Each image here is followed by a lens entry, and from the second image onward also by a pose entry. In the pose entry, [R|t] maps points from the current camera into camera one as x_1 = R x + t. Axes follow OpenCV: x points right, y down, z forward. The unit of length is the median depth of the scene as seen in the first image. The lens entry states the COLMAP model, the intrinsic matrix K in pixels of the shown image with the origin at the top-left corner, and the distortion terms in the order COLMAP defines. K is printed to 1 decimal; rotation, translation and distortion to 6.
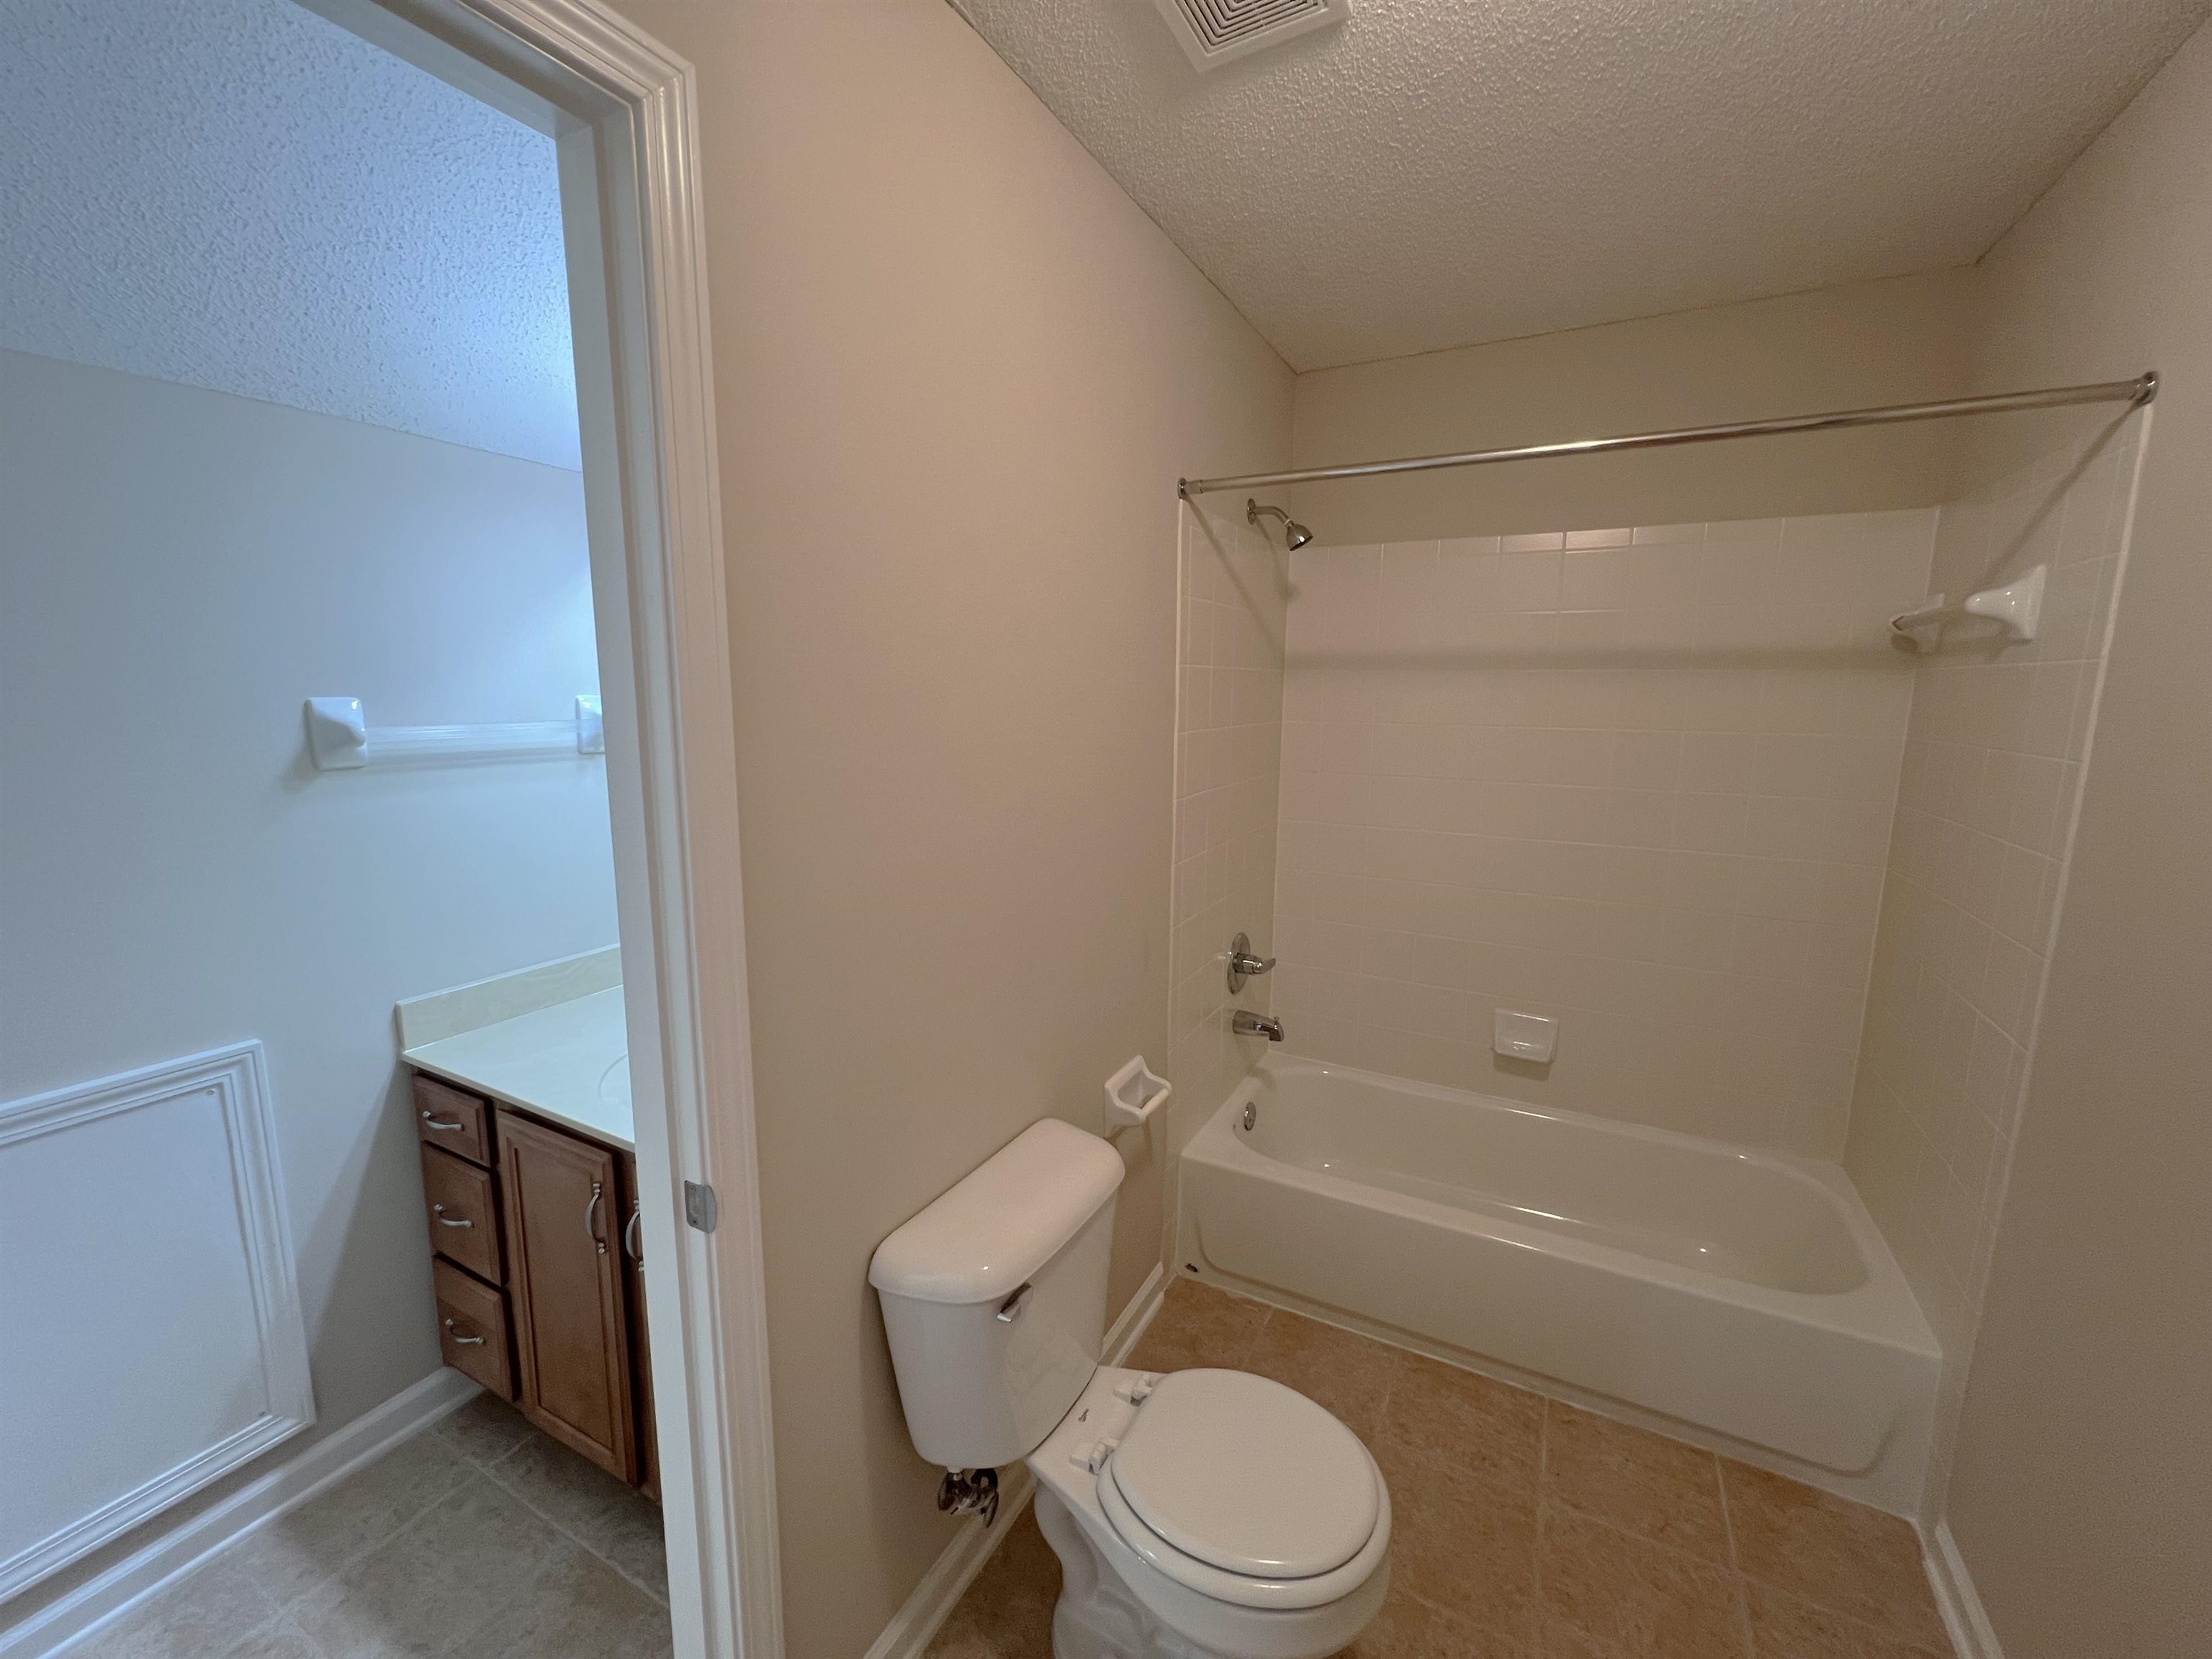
lens RADIAL K [[883.5, 0, 1097.4], [0, 883.5, 818.9], [0, 0, 1]] dist [0.000583, 0.000259]
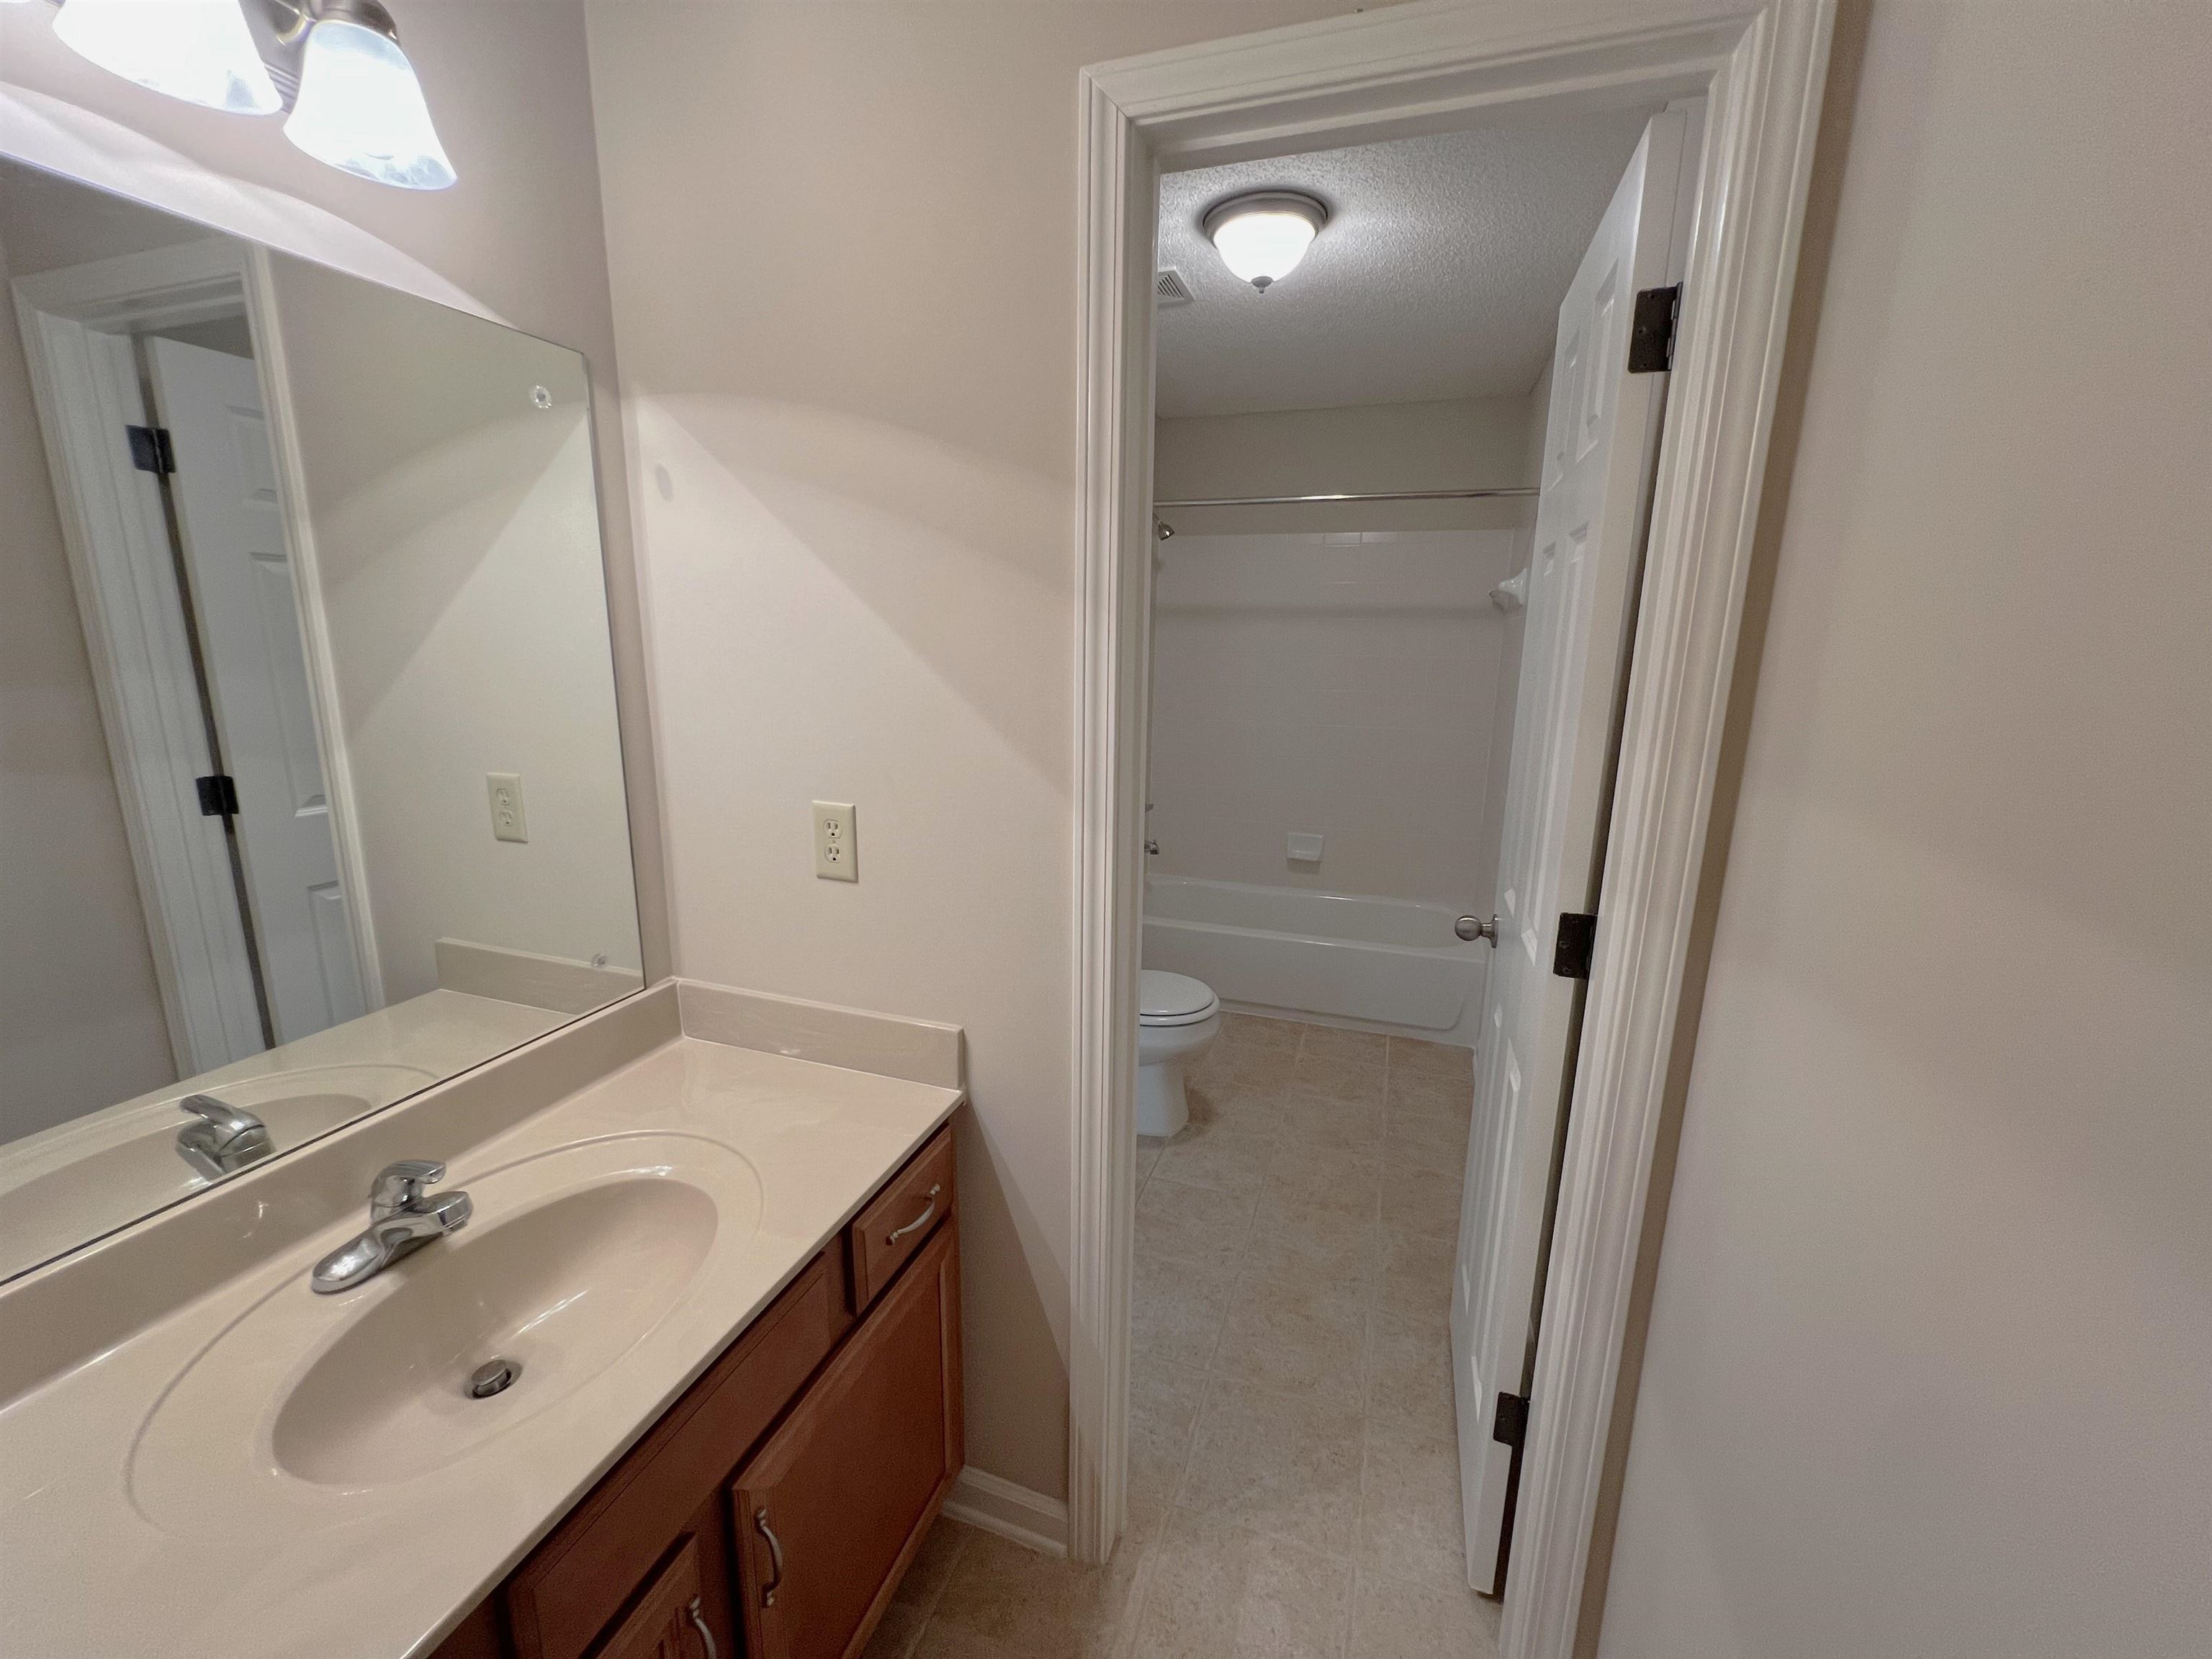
lens RADIAL K [[884.1, 0, 1096.0], [0, 884.1, 825.2], [0, 0, 1]] dist [-0.002133, -0.000143]
pose [[0.986647, -0.029382, 0.160200, -0.170703], [0.018755, 0.997547, 0.067446, 0.100465], [-0.161789, -0.063540, 0.984778, -0.594596]]
